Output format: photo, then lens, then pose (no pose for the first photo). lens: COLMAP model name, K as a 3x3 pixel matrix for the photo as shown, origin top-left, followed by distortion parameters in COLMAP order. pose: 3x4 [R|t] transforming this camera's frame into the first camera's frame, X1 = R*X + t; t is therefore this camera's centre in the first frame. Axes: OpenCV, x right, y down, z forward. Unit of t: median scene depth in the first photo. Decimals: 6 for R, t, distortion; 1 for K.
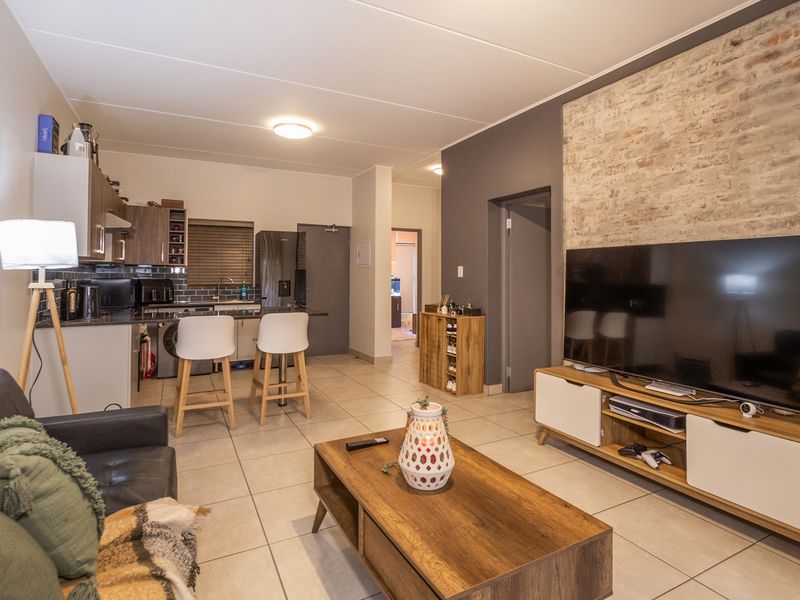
lens RADIAL K [[428.6, 0, 398.1], [0, 428.6, 291.0], [0, 0, 1]] dist [0.001904, 0.000538]
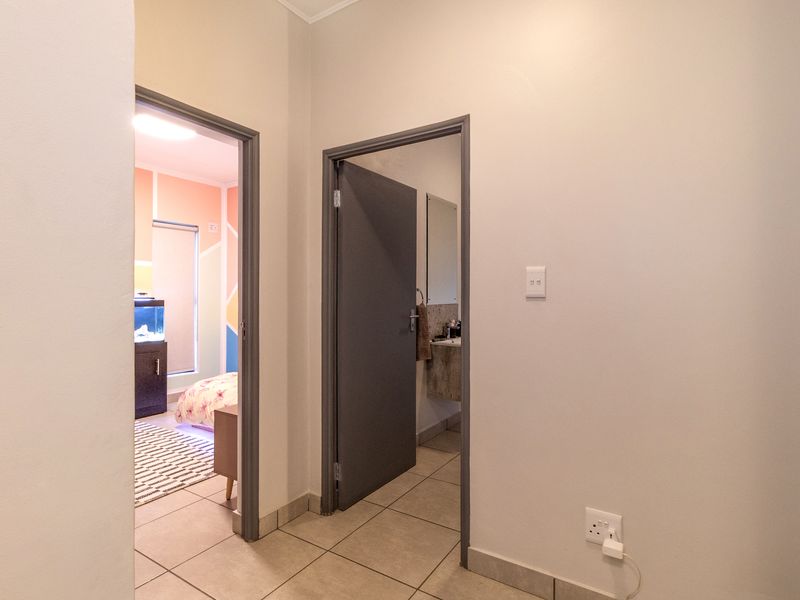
lens RADIAL K [[428.6, 0, 398.1], [0, 428.6, 291.0], [0, 0, 1]] dist [0.001904, 0.000538]
pose [[0.863213, 0.001410, 0.504839, -0.007222], [-0.009316, 0.999870, 0.013138, -0.035964], [-0.504755, -0.016044, 0.863114, 0.599062]]
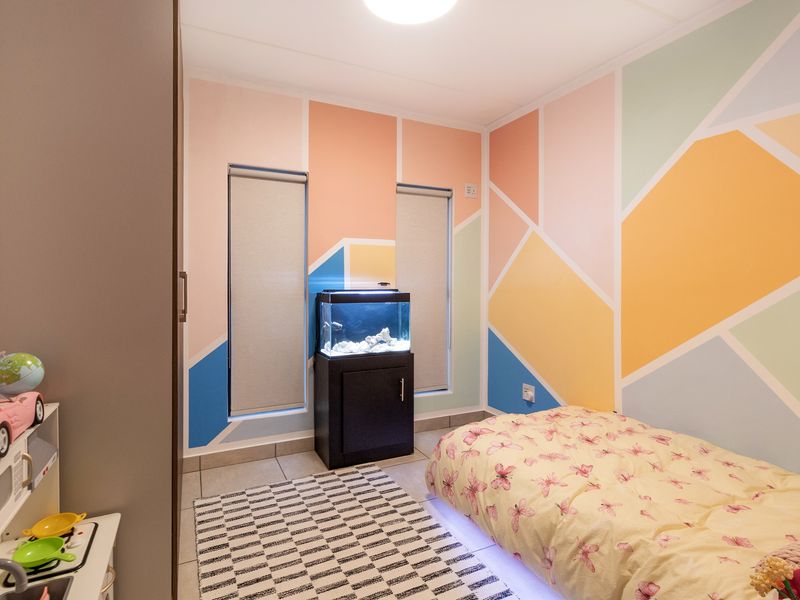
lens RADIAL K [[428.6, 0, 398.1], [0, 428.6, 291.0], [0, 0, 1]] dist [0.001904, 0.000538]
pose [[0.999995, -0.001688, -0.002559, -0.001345], [0.001787, 0.999232, 0.039155, -0.032694], [0.002491, -0.039159, 0.999230, 0.757878]]
